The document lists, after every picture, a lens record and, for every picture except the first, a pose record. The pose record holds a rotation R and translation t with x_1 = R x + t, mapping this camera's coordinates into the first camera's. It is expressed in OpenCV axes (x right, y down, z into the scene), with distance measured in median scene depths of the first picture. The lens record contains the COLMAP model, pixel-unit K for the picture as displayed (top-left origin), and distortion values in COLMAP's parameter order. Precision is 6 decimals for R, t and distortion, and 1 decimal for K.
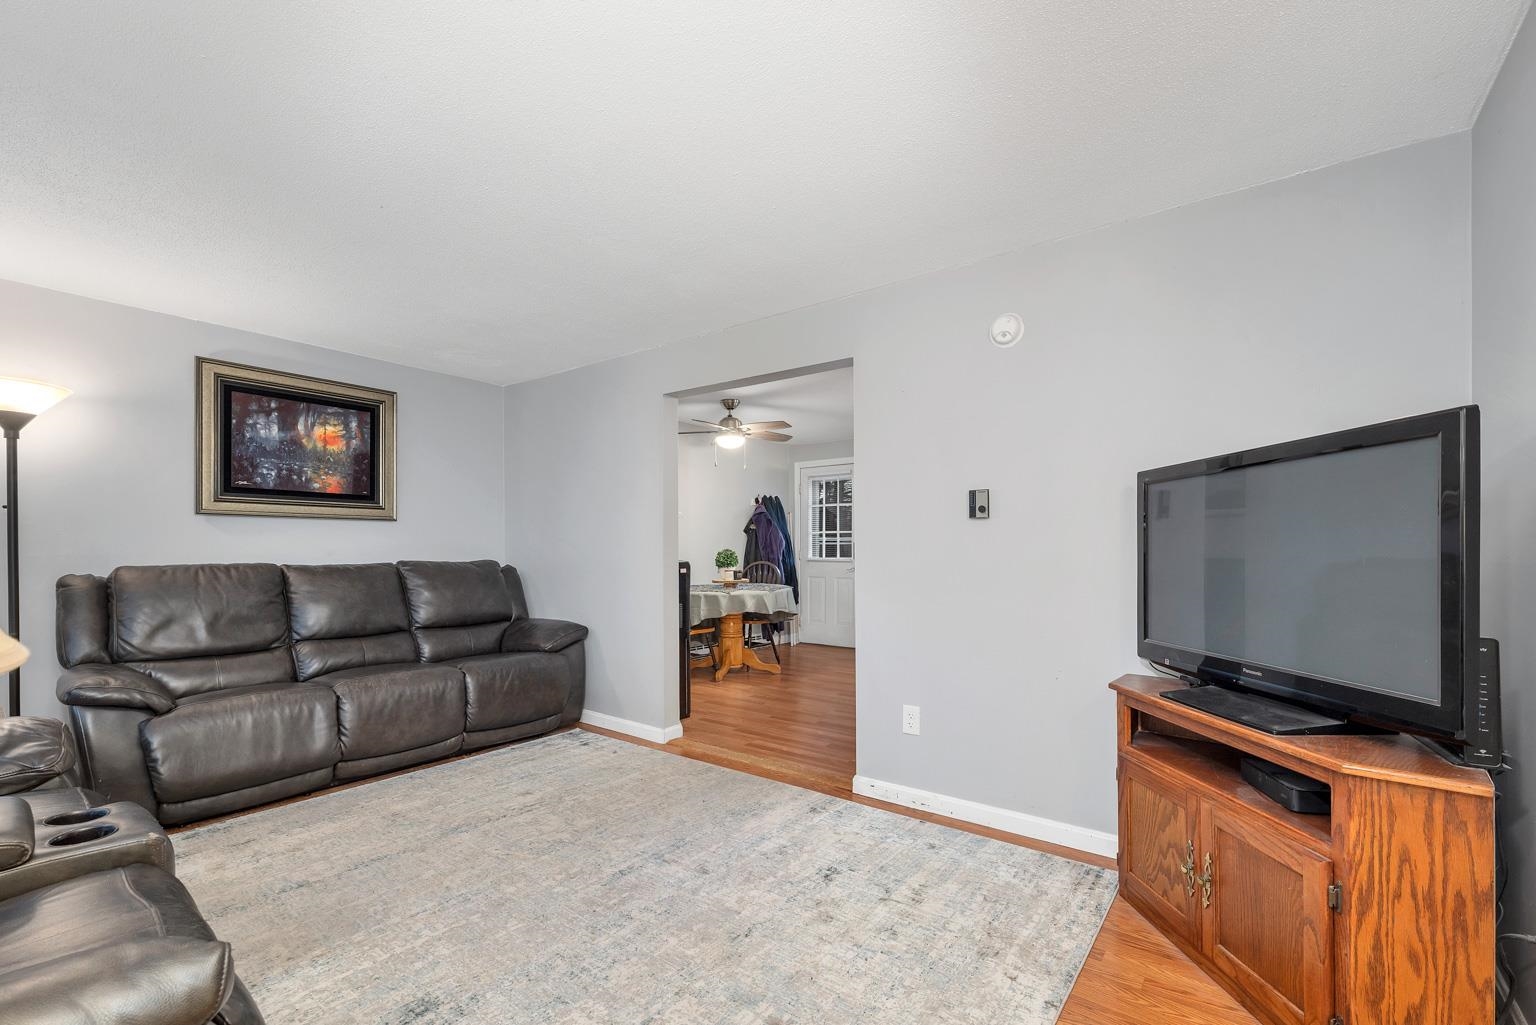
lens RADIAL K [[649.4, 0, 785.7], [0, 649.4, 556.8], [0, 0, 1]] dist [0.004471, -0.001084]
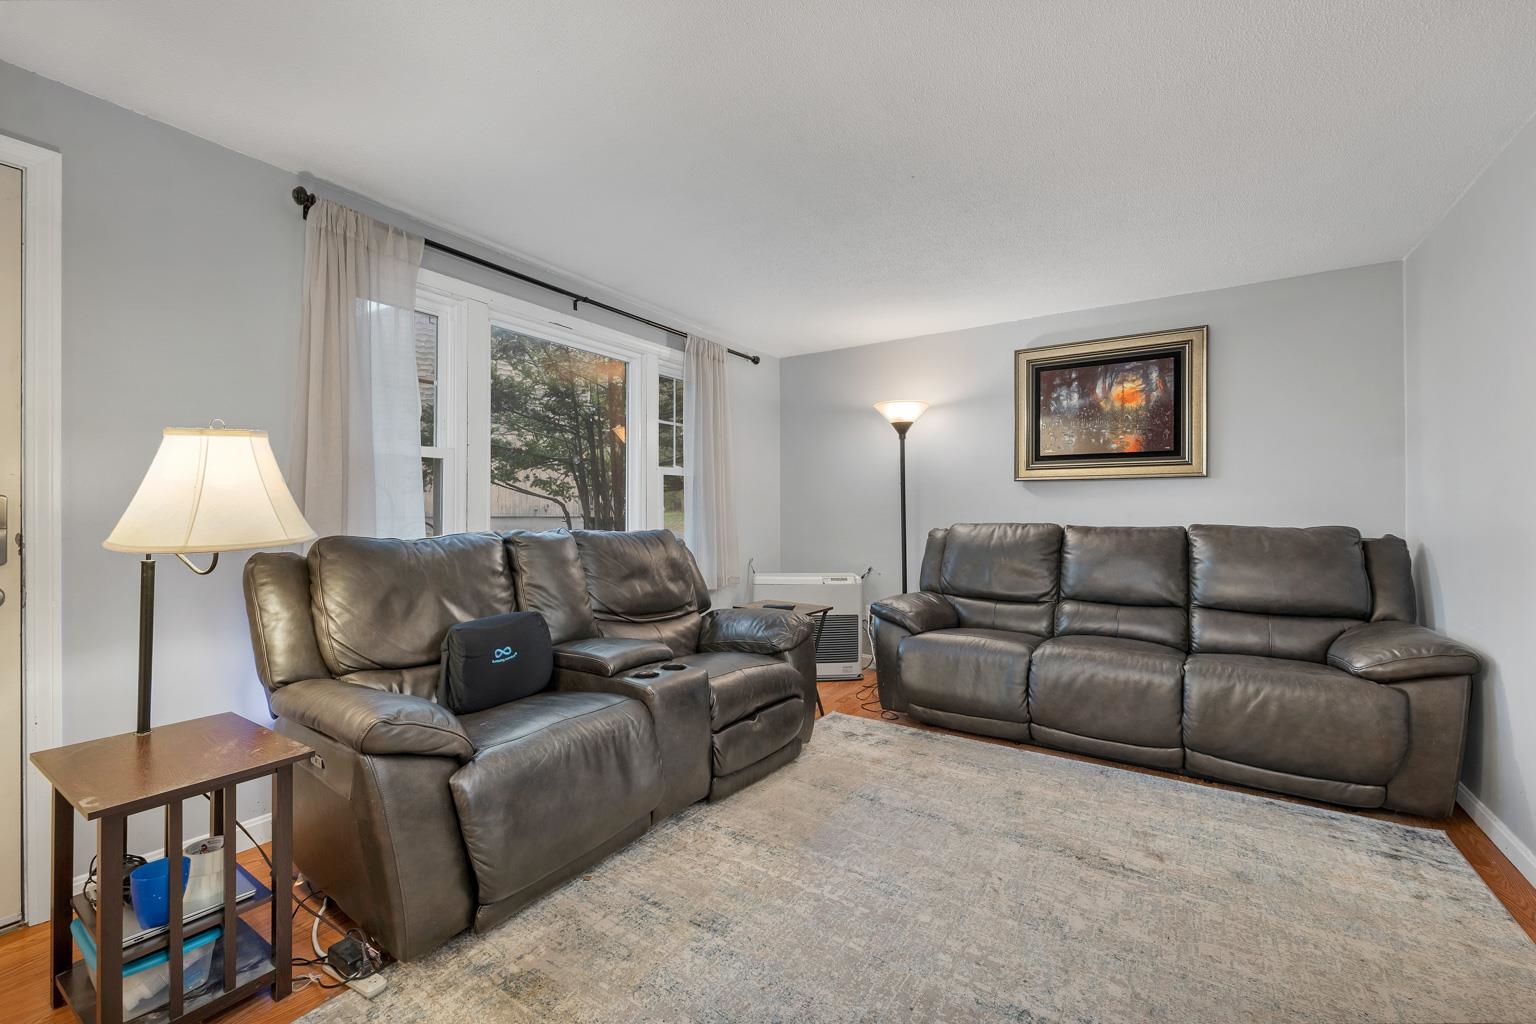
lens RADIAL K [[649.4, 0, 771.2], [0, 649.4, 499.6], [0, 0, 1]] dist [0.004471, -0.001084]
pose [[0.043845, -0.011087, -0.998977, 0.403323], [-0.007520, 0.999906, -0.011428, -0.020829], [0.999010, 0.008013, 0.043758, 0.724139]]
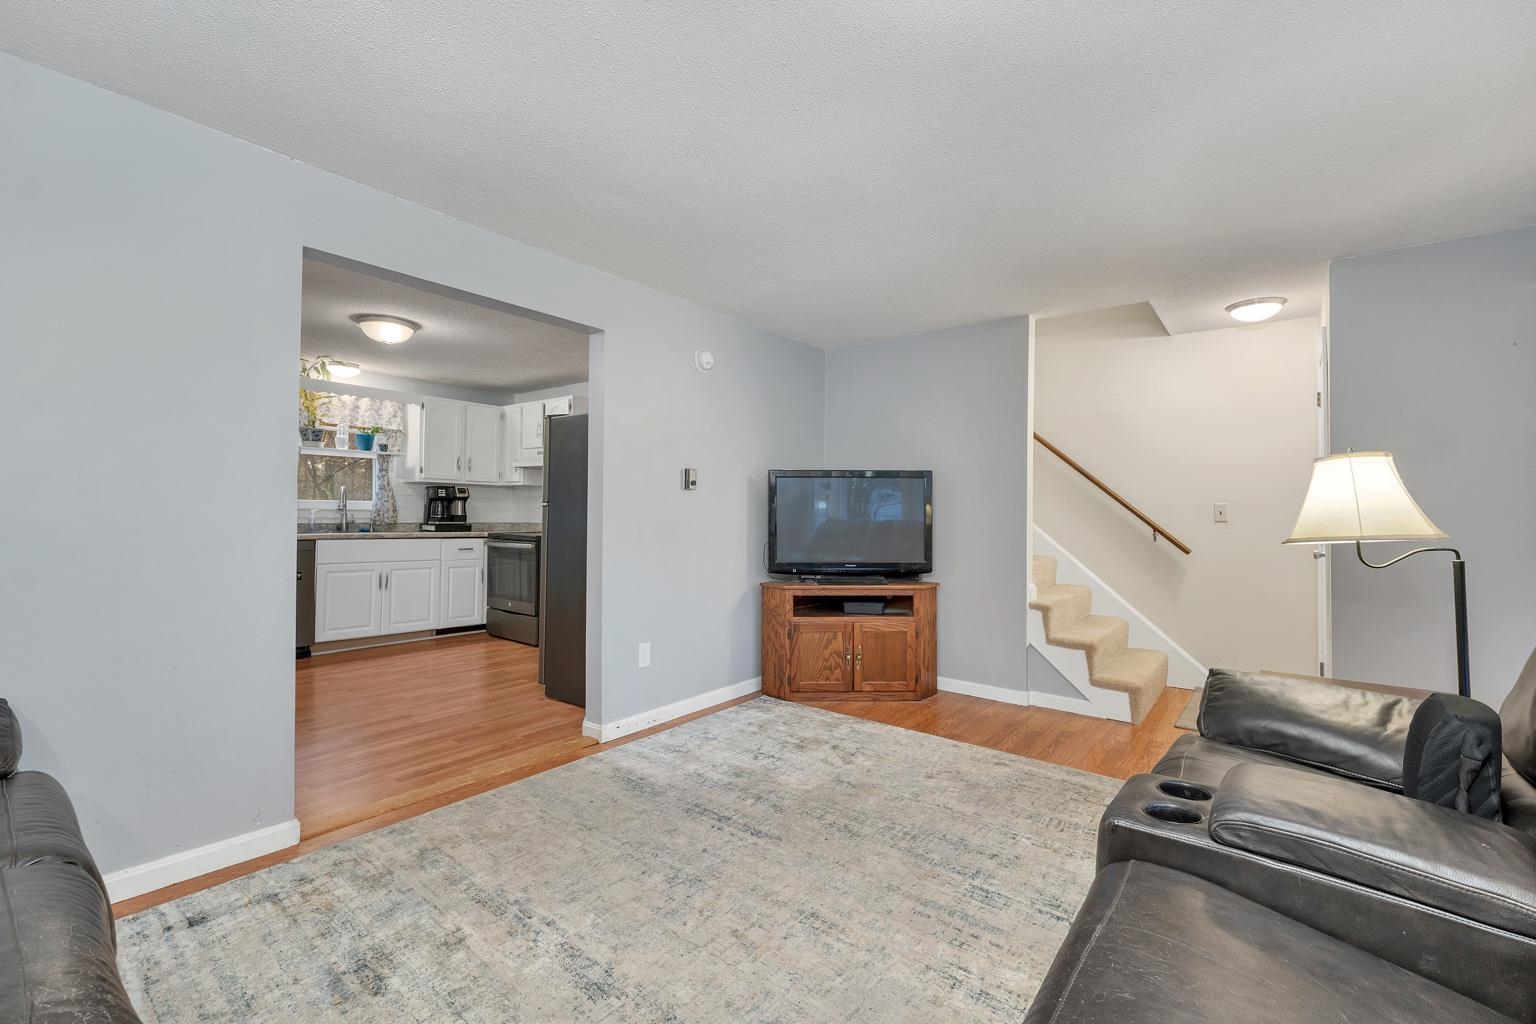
lens RADIAL K [[649.4, 0, 766.3], [0, 649.4, 502.3], [0, 0, 1]] dist [0.004471, -0.001084]
pose [[0.046188, 0.014264, 0.998831, -1.282422], [0.002353, 0.999894, -0.014388, -0.014175], [-0.998930, 0.003015, 0.046150, 0.935918]]
